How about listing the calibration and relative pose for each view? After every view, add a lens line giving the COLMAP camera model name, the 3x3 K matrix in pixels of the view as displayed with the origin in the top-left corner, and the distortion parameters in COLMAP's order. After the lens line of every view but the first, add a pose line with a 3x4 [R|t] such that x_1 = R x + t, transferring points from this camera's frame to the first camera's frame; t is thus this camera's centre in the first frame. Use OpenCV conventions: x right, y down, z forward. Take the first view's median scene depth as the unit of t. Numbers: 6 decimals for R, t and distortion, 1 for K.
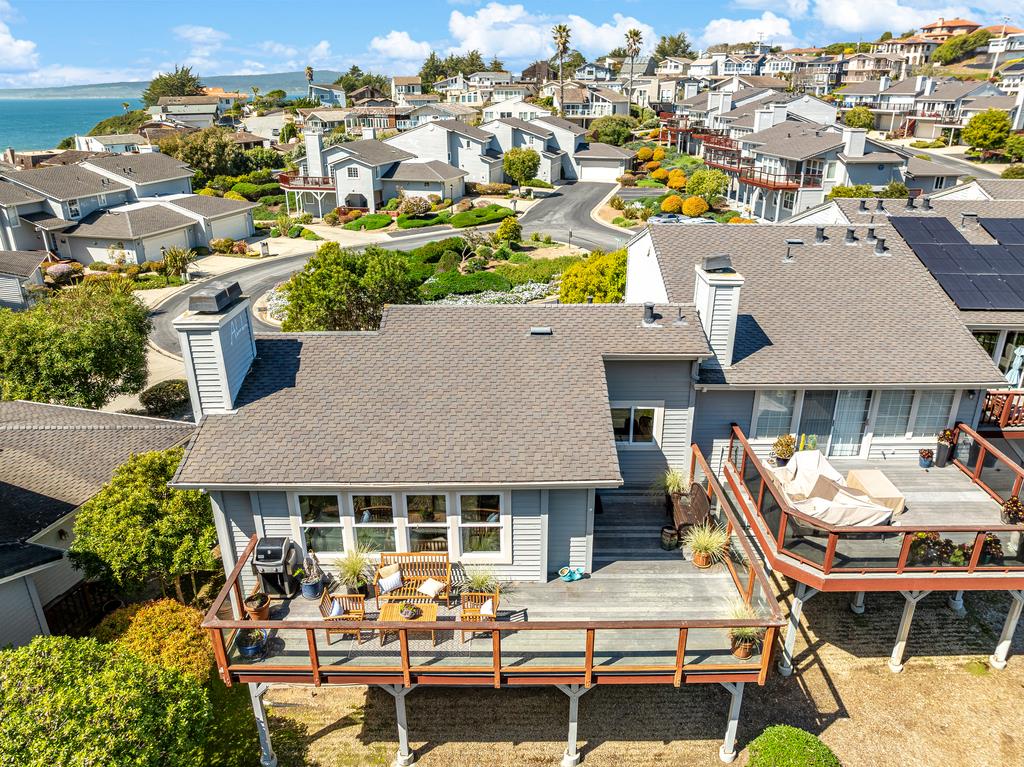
lens RADIAL K [[706.6, 0, 512.0], [0, 706.6, 383.5], [0, 0, 1]] dist [-0.030945, -0.002003]
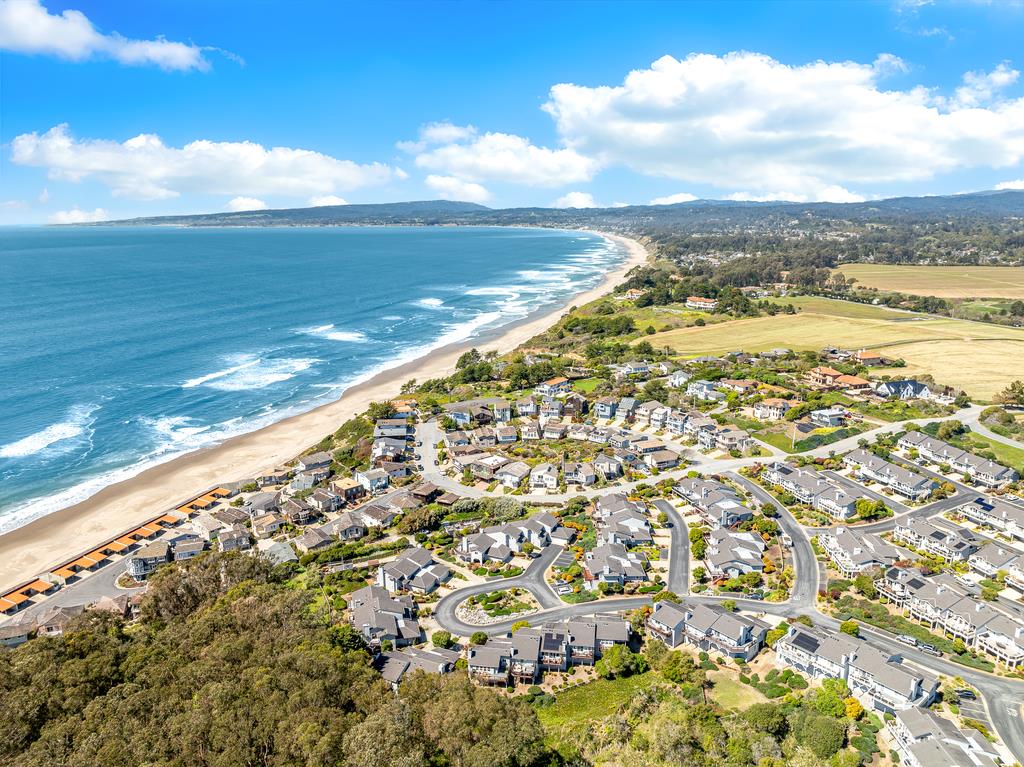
lens RADIAL K [[706.6, 0, 512.0], [0, 706.6, 383.5], [0, 0, 1]] dist [-0.030945, -0.002003]
pose [[0.990127, 0.035267, -0.135662, 0.365868], [-0.057331, 0.985066, -0.162349, -0.549794], [0.127910, 0.168524, 0.977363, -2.370521]]
